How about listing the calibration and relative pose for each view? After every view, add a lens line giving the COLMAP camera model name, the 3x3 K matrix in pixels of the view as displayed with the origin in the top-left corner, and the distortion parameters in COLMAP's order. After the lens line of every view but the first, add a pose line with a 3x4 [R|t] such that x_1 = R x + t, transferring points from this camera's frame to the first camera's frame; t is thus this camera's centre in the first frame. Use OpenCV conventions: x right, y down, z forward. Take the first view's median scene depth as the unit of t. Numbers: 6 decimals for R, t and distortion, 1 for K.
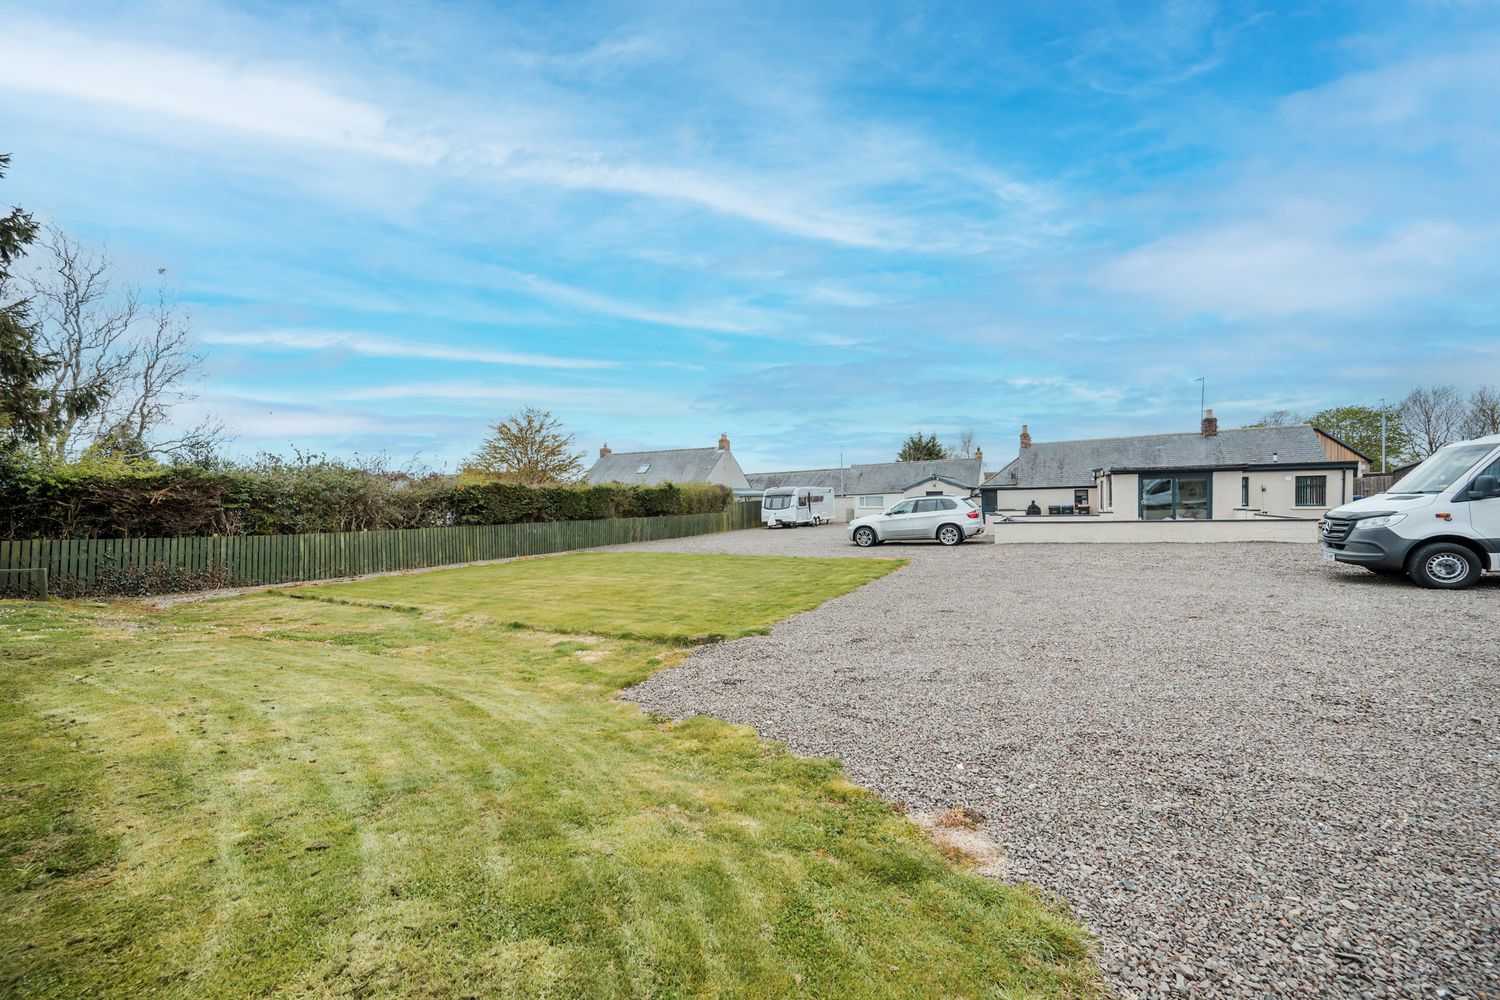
lens RADIAL K [[588.8, 0, 752.5], [0, 588.8, 504.3], [0, 0, 1]] dist [-0.003557, 0.000349]
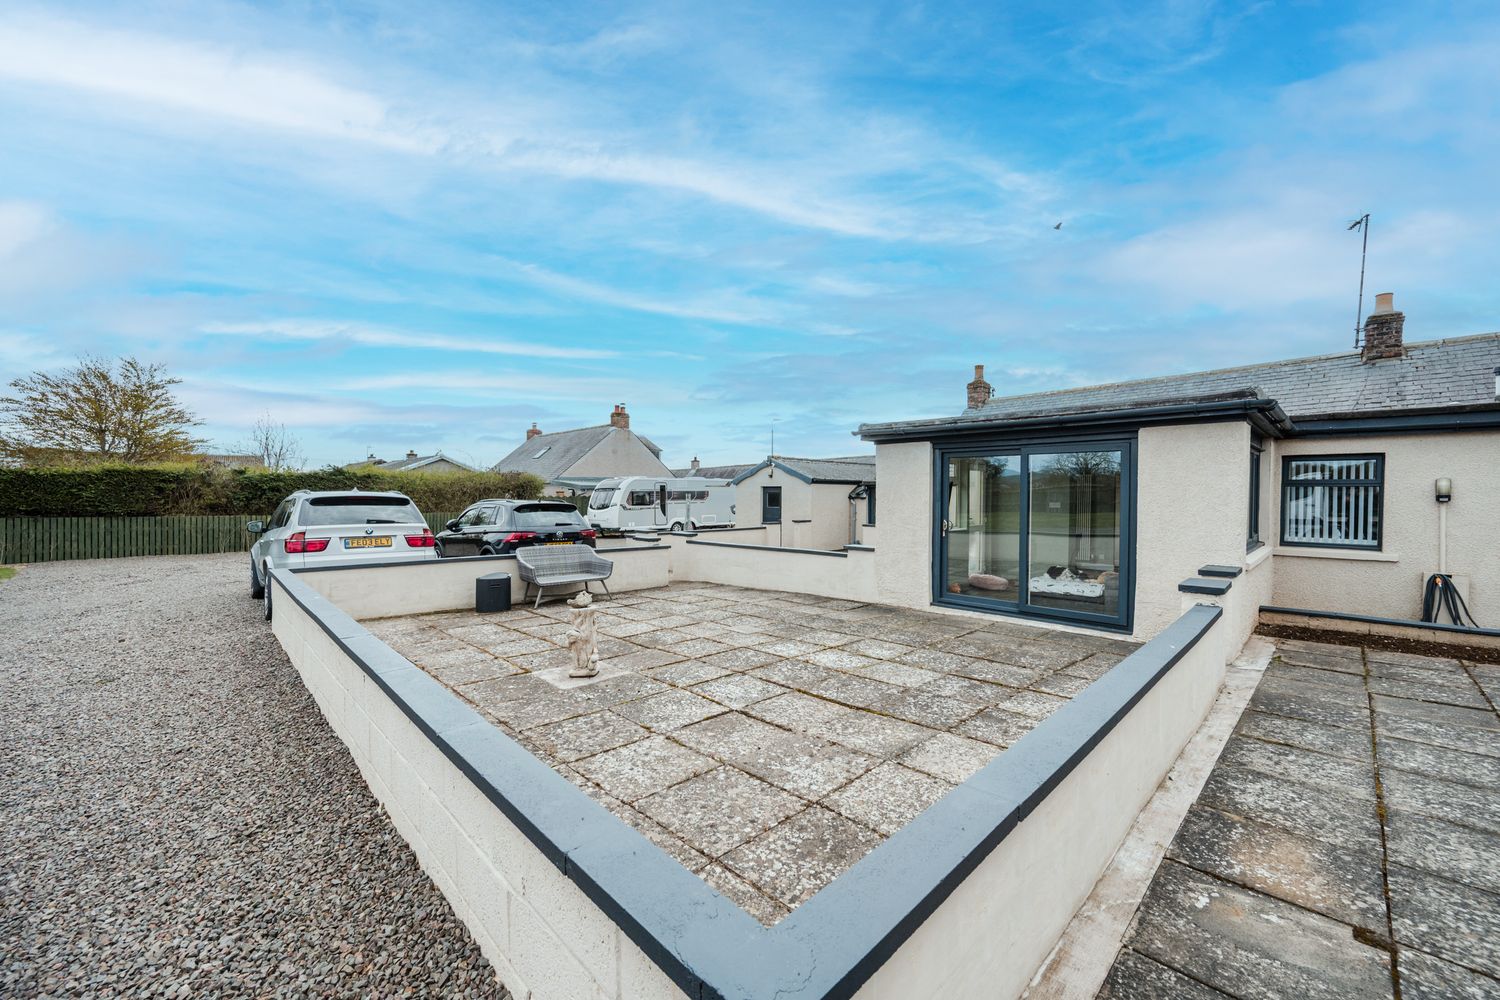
lens RADIAL K [[588.8, 0, 752.5], [0, 588.8, 504.3], [0, 0, 1]] dist [-0.003557, 0.000349]
pose [[0.944514, 0.028009, -0.327276, 0.506001], [-0.024387, 0.999588, 0.015165, -0.012933], [0.327565, -0.006342, 0.944807, 0.481212]]
